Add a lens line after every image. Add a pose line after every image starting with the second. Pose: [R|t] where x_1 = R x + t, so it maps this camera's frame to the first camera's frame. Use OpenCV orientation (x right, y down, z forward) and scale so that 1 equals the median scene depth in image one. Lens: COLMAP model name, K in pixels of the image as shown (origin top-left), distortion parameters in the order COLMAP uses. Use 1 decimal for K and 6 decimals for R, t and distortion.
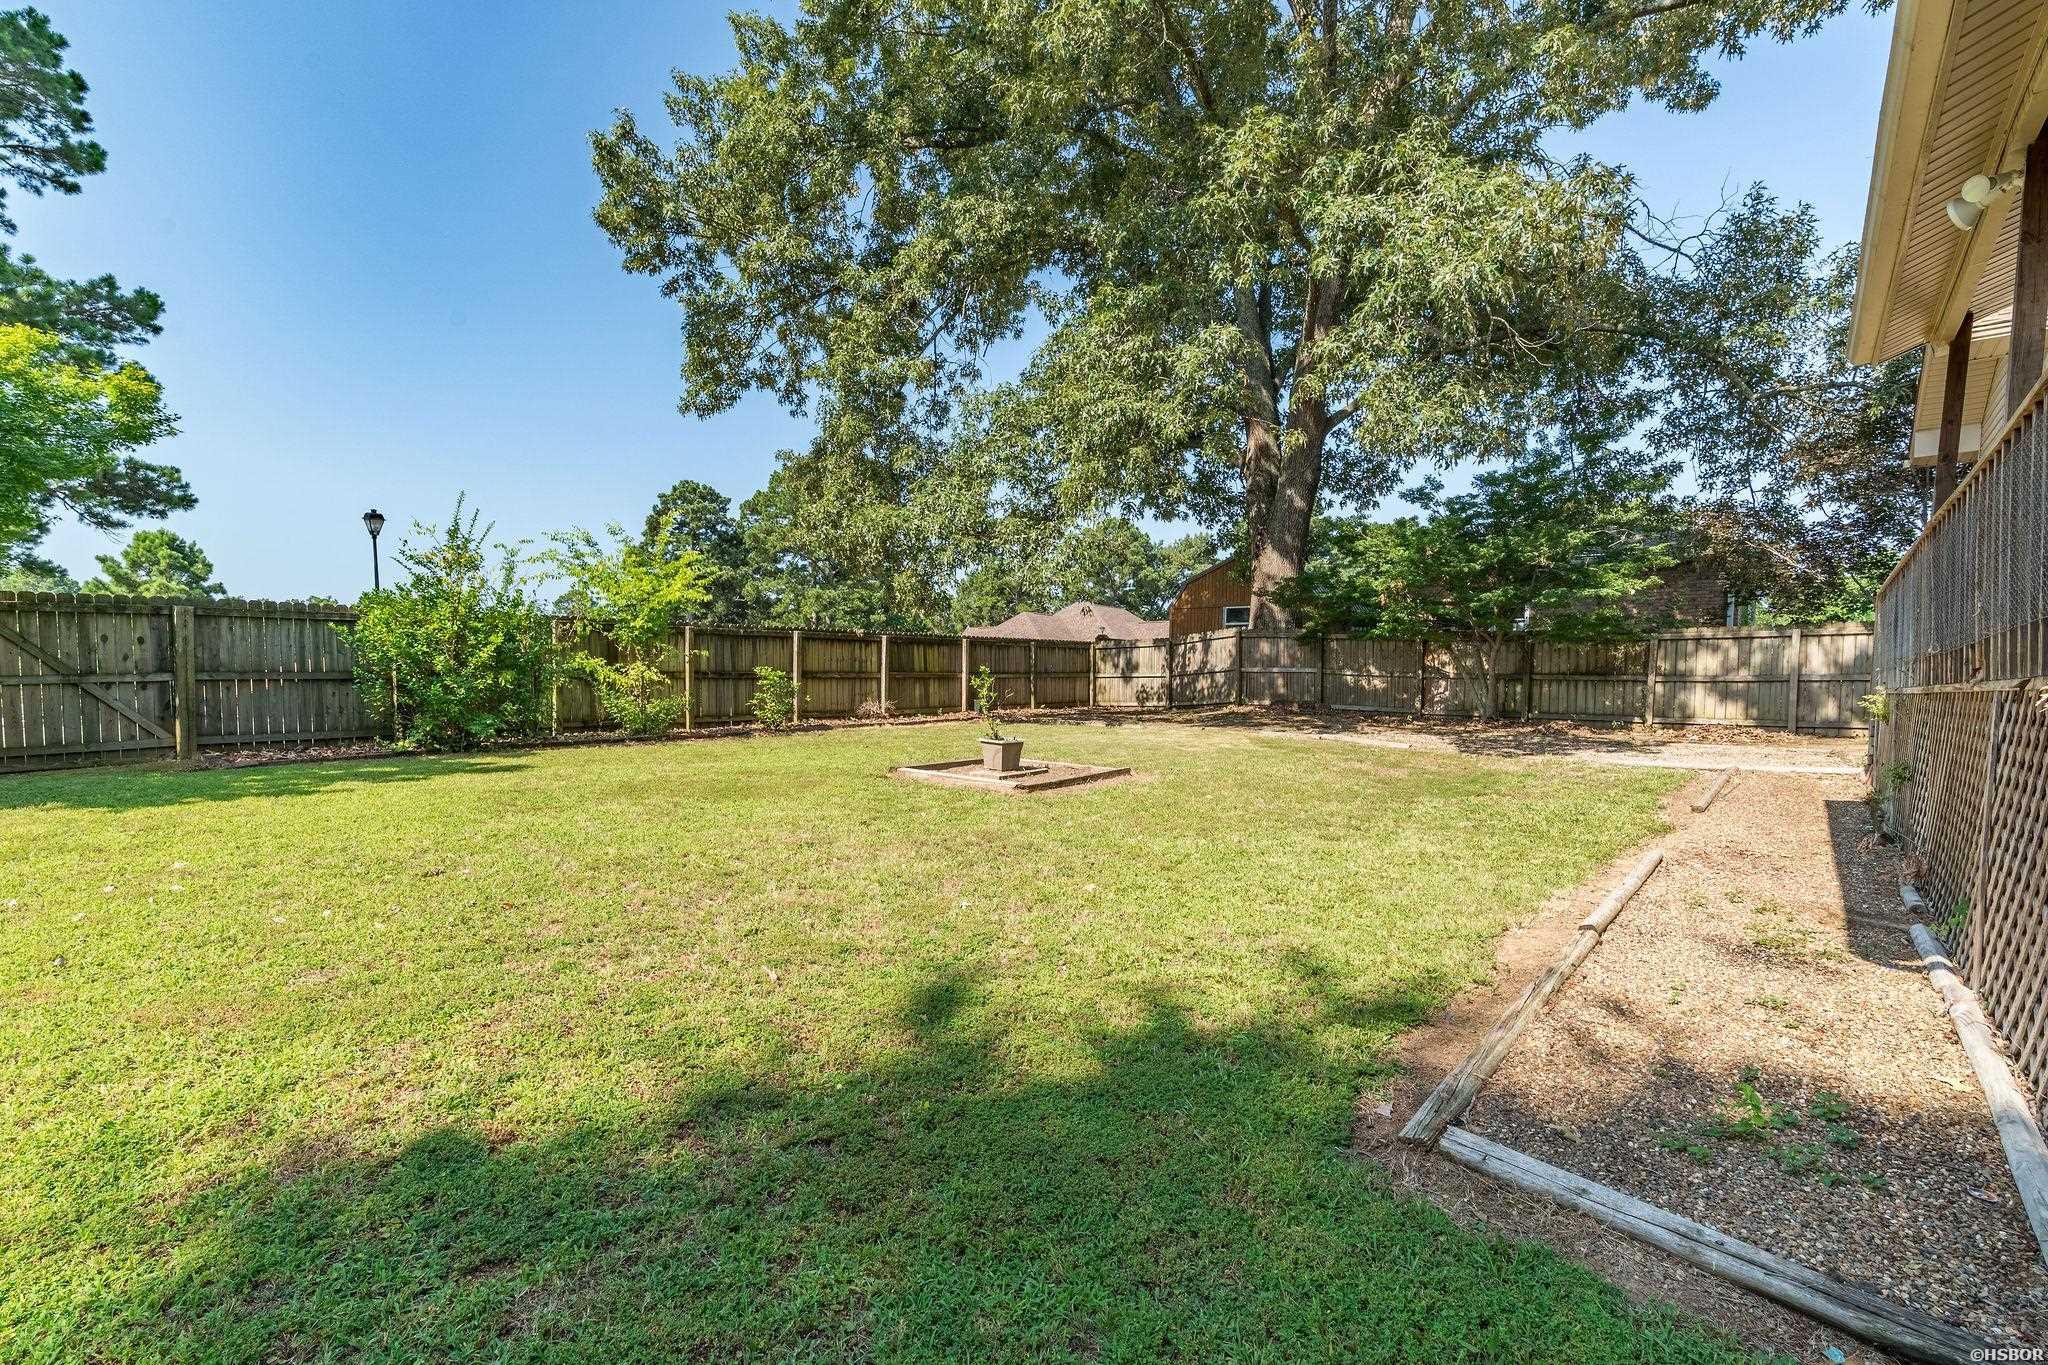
lens RADIAL K [[954.2, 0, 1013.3], [0, 954.2, 728.1], [0, 0, 1]] dist [-0.002729, -0.000482]
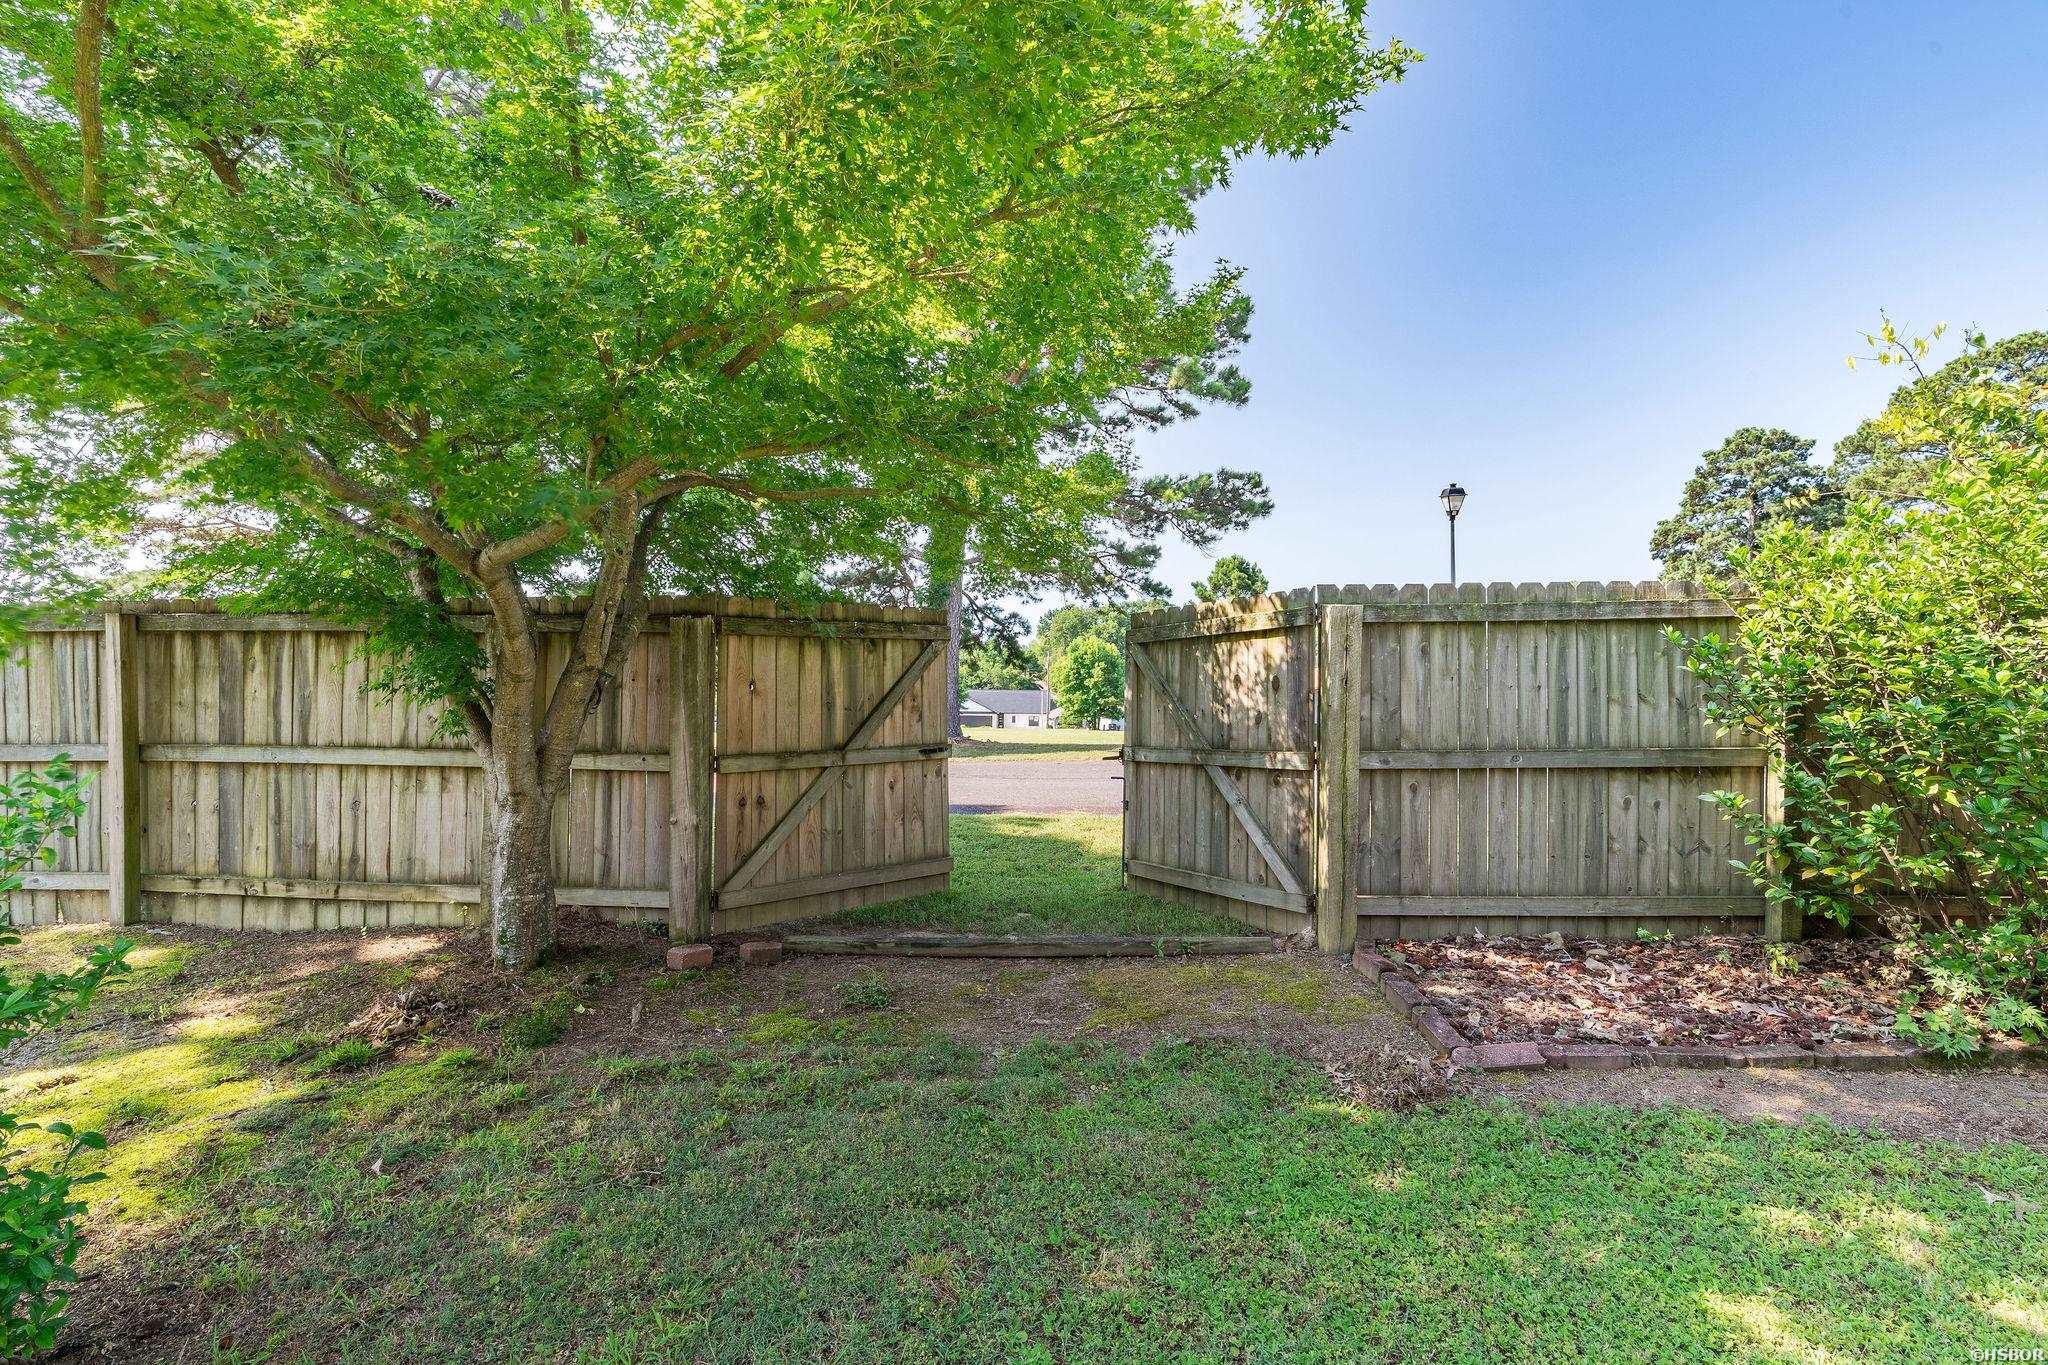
lens RADIAL K [[945.3, 0, 1028.9], [0, 945.3, 672.3], [0, 0, 1]] dist [0.001038, 0.000245]
pose [[0.594740, -0.007893, -0.803880, -0.263251], [-0.036103, 0.998681, -0.036516, -0.032904], [0.803107, 0.050740, 0.593670, 0.270892]]
